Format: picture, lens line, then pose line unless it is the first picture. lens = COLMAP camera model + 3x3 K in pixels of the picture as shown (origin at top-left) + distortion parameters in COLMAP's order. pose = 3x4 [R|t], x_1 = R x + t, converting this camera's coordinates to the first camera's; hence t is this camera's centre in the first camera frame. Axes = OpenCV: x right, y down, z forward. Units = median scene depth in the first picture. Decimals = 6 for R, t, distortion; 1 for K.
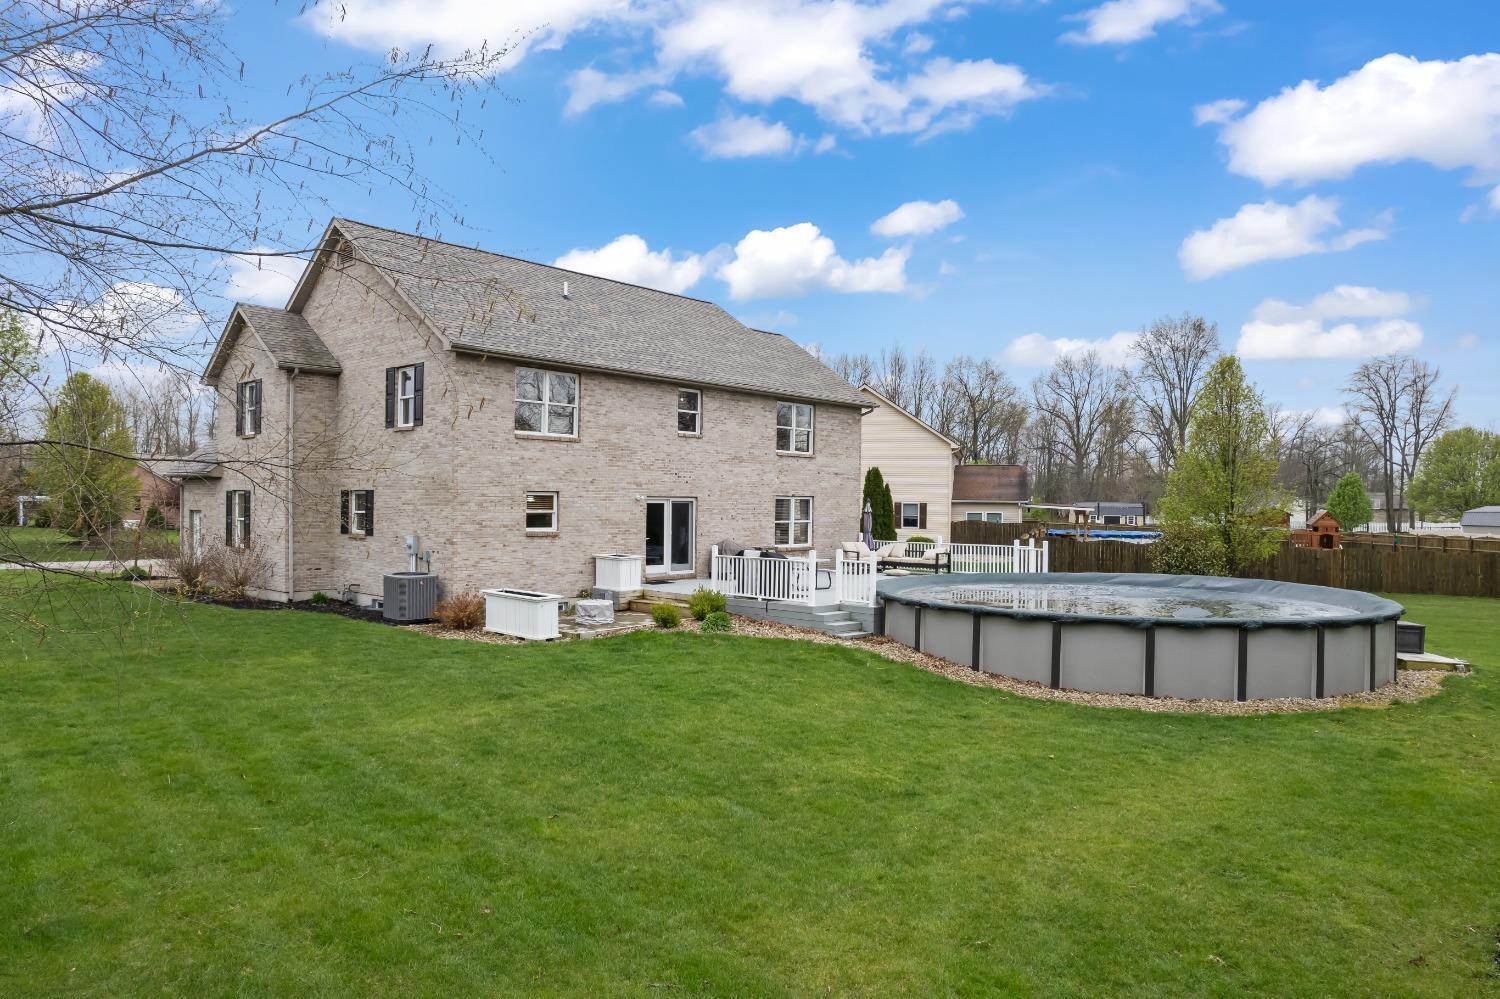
lens RADIAL K [[970.4, 0, 750.0], [0, 970.4, 499.5], [0, 0, 1]] dist [-0.076765, 0.067736]
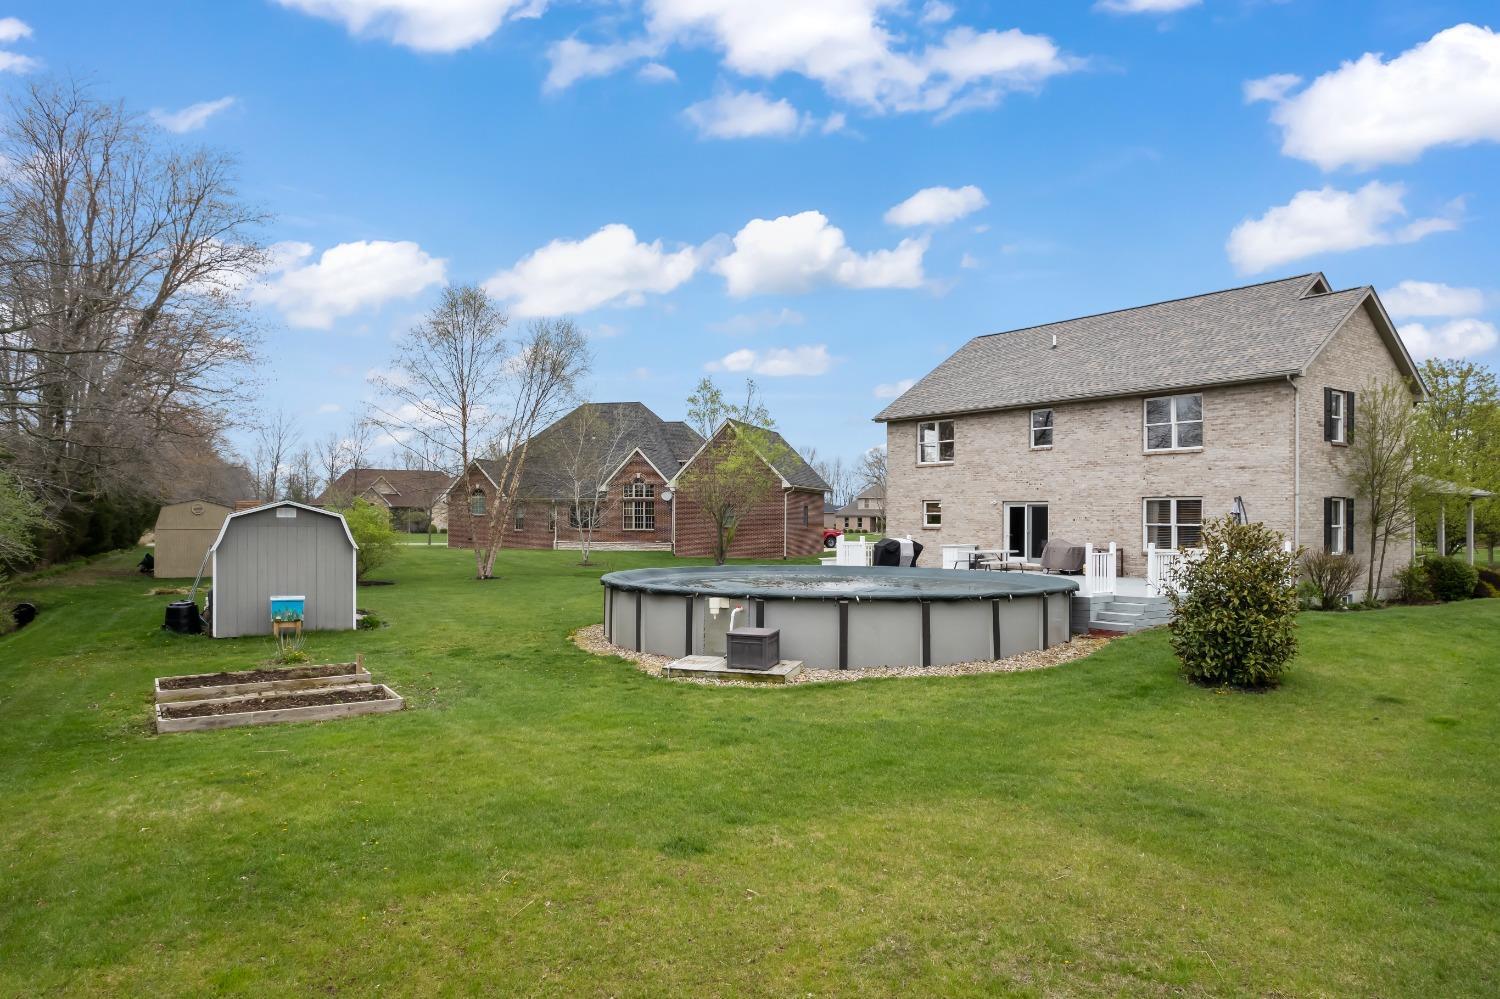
lens RADIAL K [[933.6, 0, 750.0], [0, 933.6, 499.5], [0, 0, 1]] dist [-0.042596, 0.000123]
pose [[-0.238053, -0.035127, -0.970617, 1.140474], [-0.013101, 0.999371, -0.032954, 0.038020], [0.971164, 0.004871, -0.238363, 0.949830]]
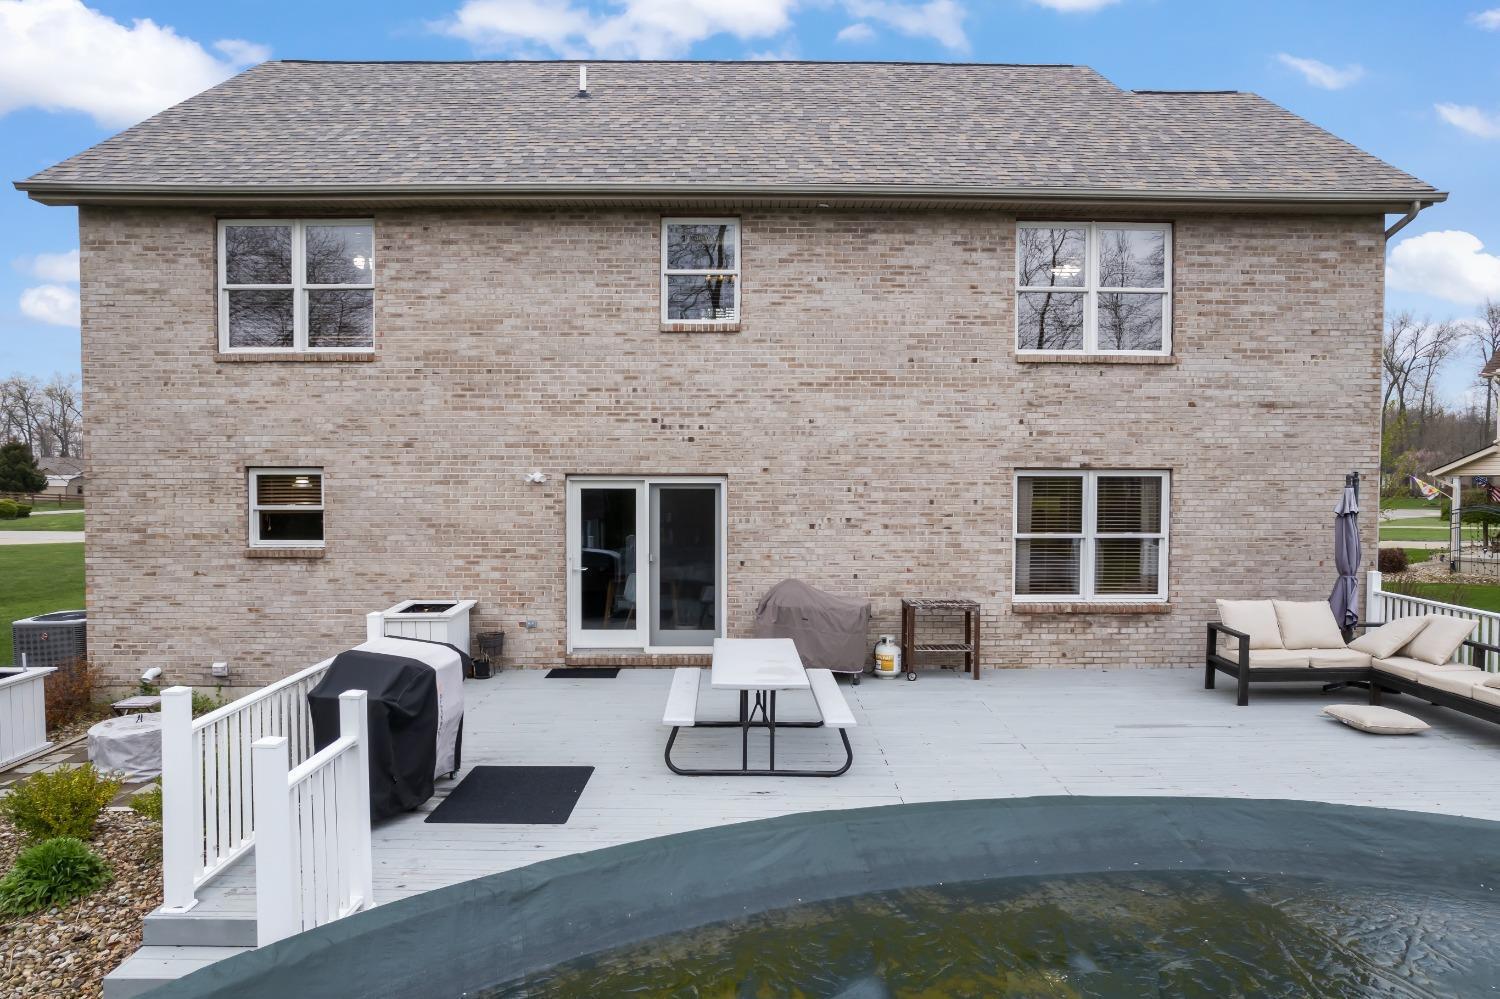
lens RADIAL K [[933.6, 0, 750.0], [0, 933.6, 499.5], [0, 0, 1]] dist [-0.042596, 0.000123]
pose [[0.672329, 0.015640, -0.740087, 0.258777], [0.006967, 0.999599, 0.027453, -0.002691], [0.740220, -0.023613, 0.671950, 0.761289]]
